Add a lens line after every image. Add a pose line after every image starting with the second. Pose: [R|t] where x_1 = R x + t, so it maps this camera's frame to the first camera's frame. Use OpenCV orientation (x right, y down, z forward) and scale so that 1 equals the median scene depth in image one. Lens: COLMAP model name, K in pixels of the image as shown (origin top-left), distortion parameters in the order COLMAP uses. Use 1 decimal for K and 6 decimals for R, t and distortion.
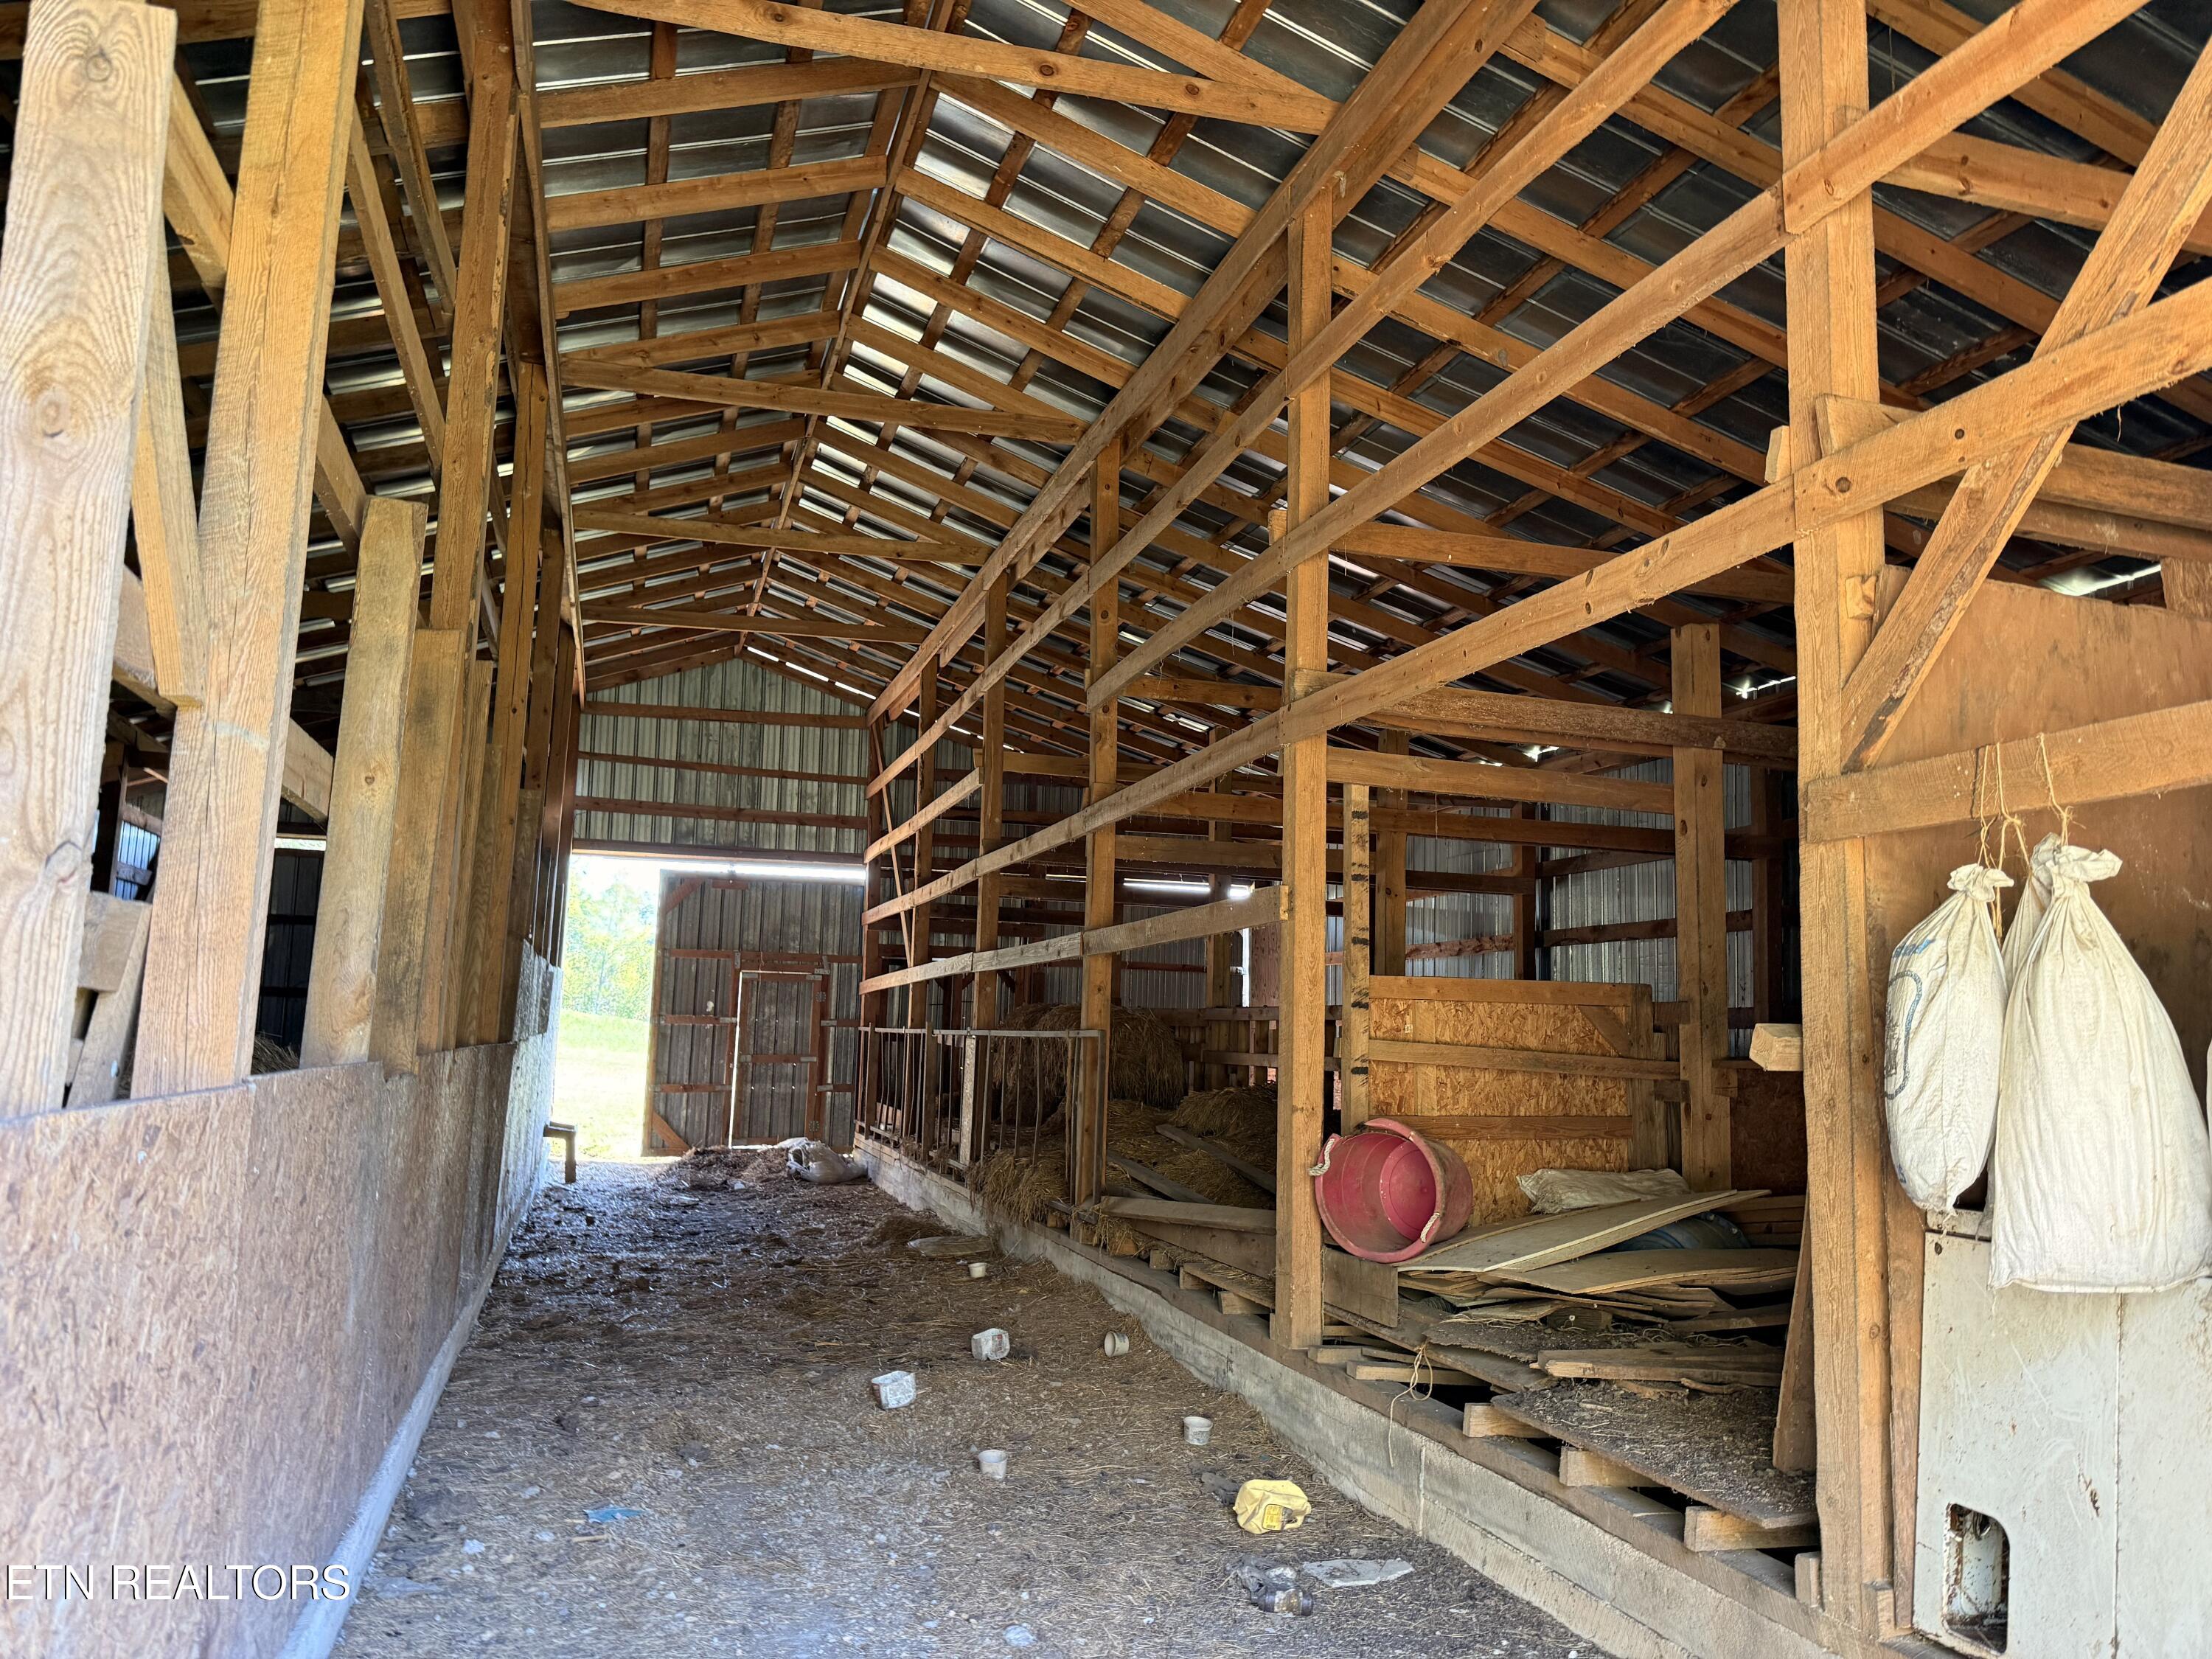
lens RADIAL K [[1624.3, 0, 1106.0], [0, 1624.3, 829.5], [0, 0, 1]] dist [0.173745, -0.434824]
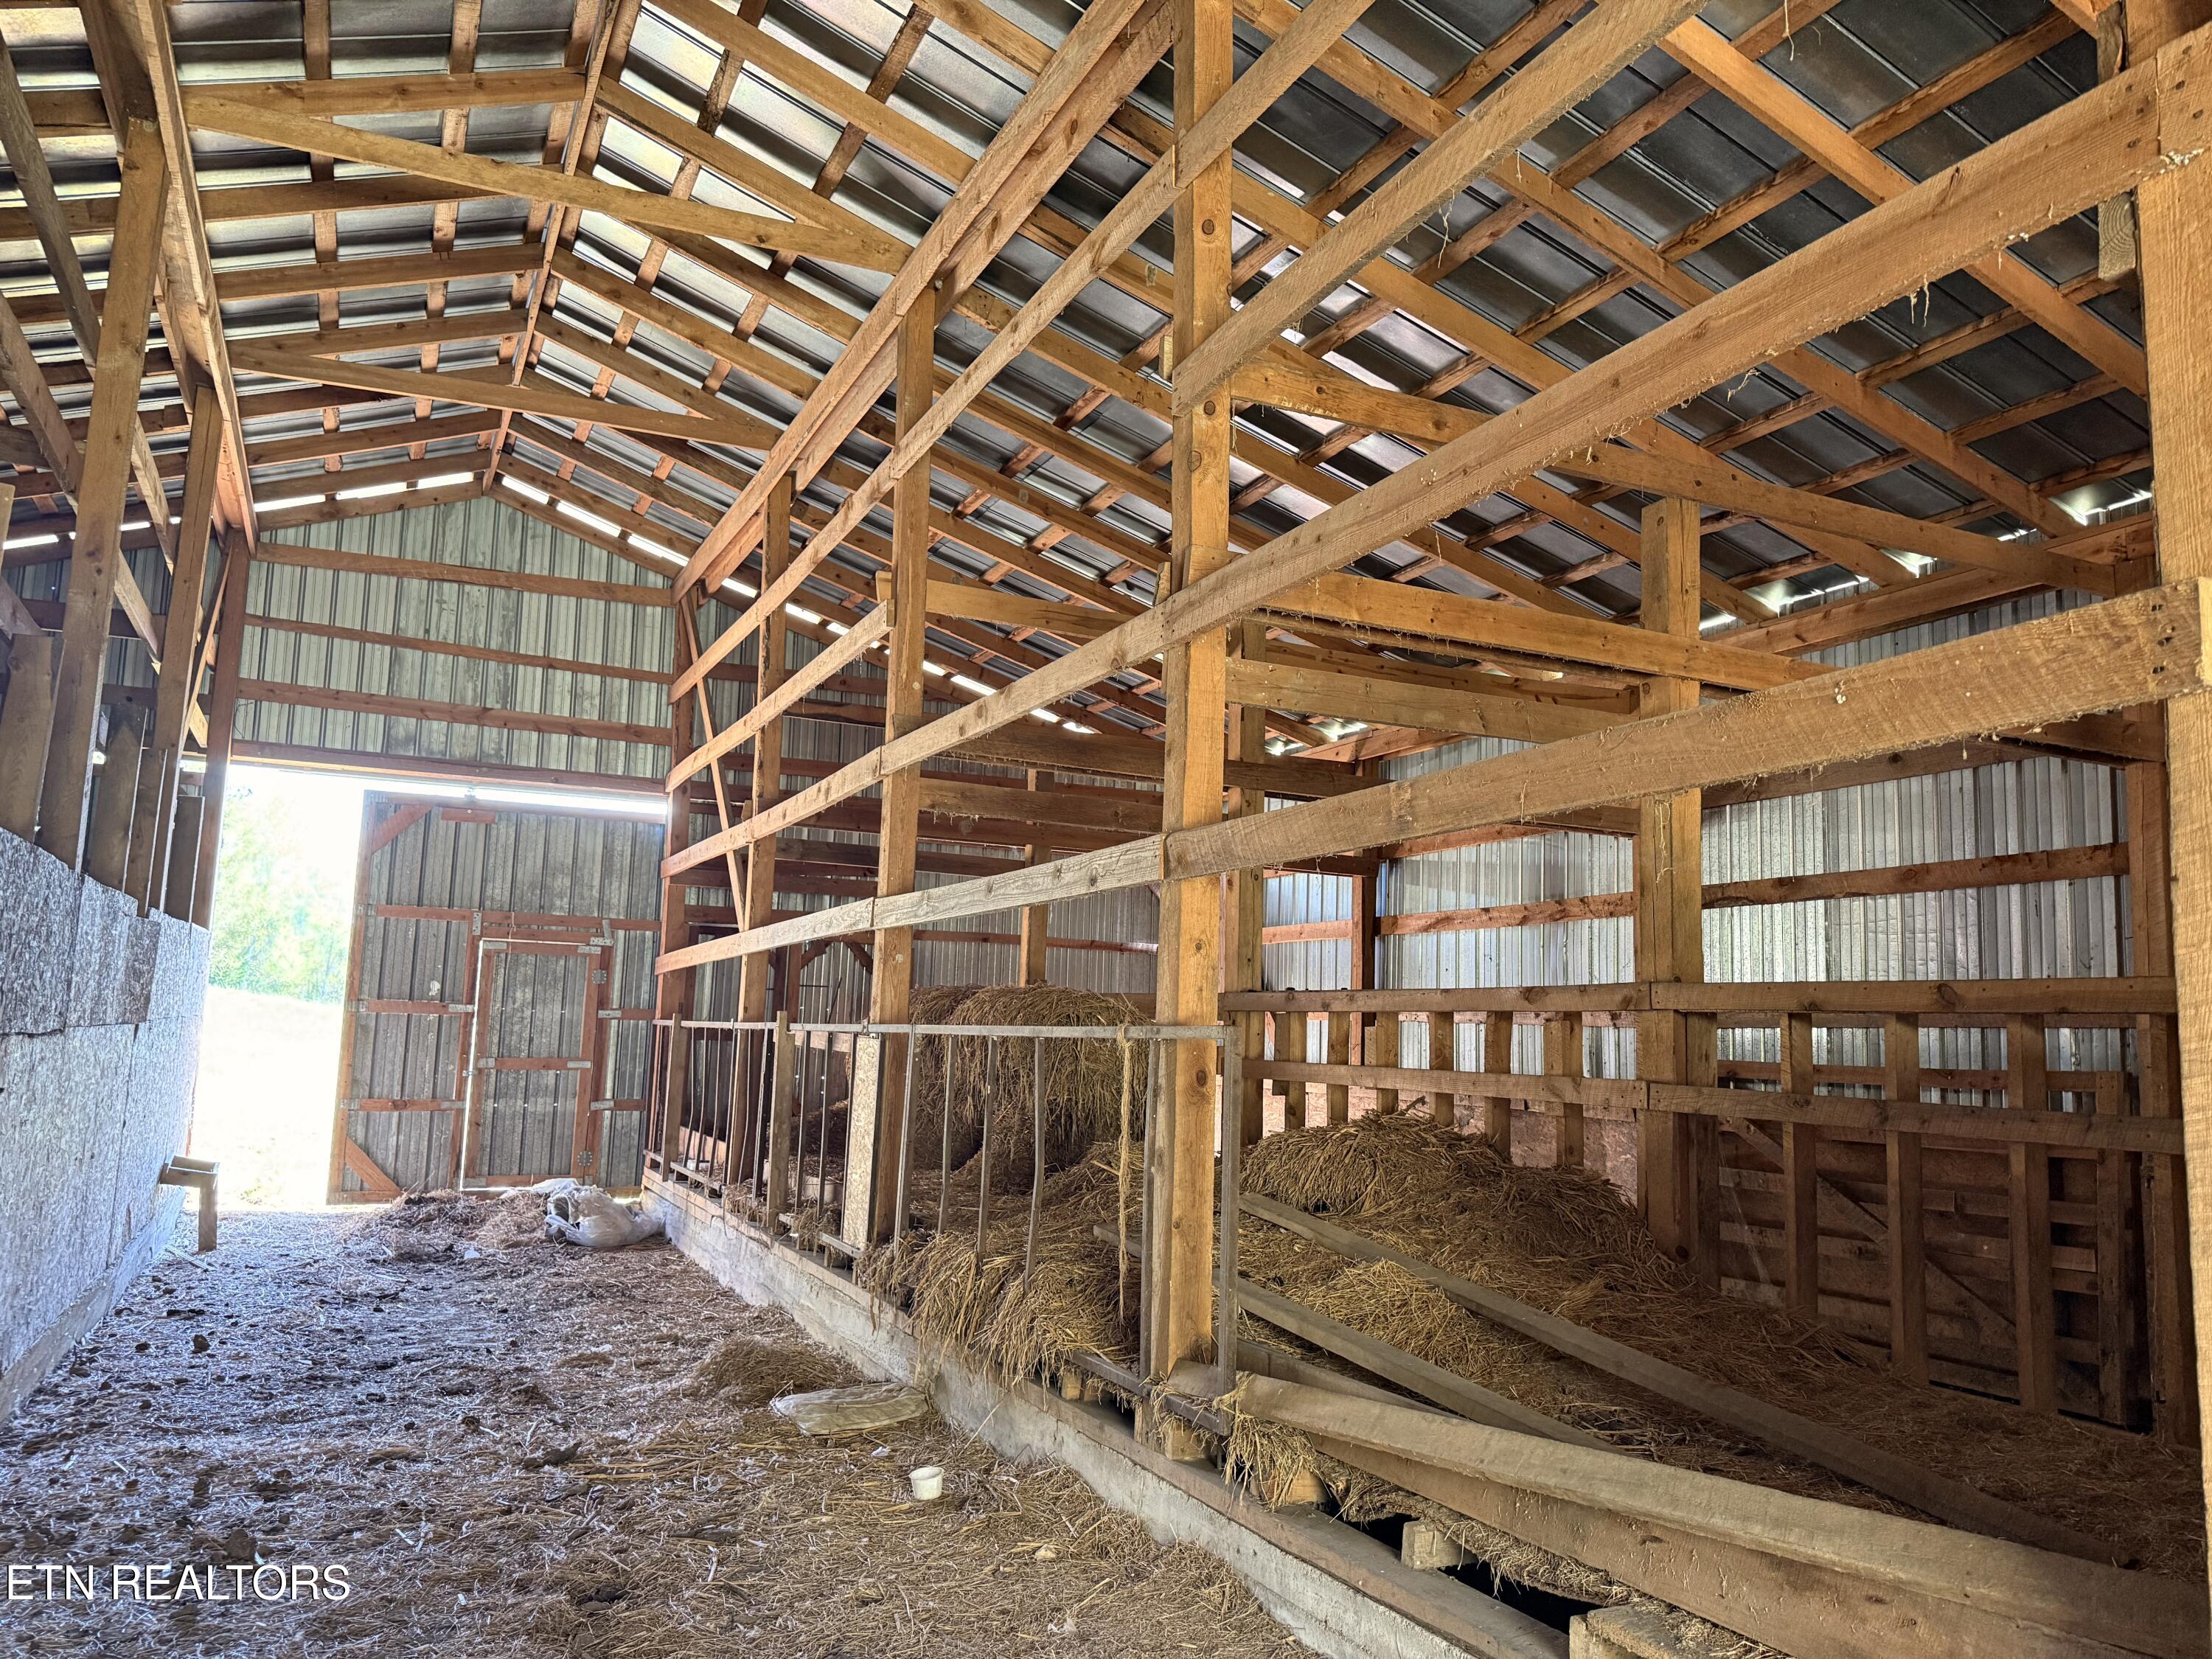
lens RADIAL K [[1624.3, 0, 1106.0], [0, 1624.3, 829.5], [0, 0, 1]] dist [0.173745, -0.434824]
pose [[0.990630, 0.022992, 0.134627, -0.055450], [-0.023332, 0.999727, 0.000946, 0.033370], [-0.134569, -0.004078, 0.990896, 0.269653]]
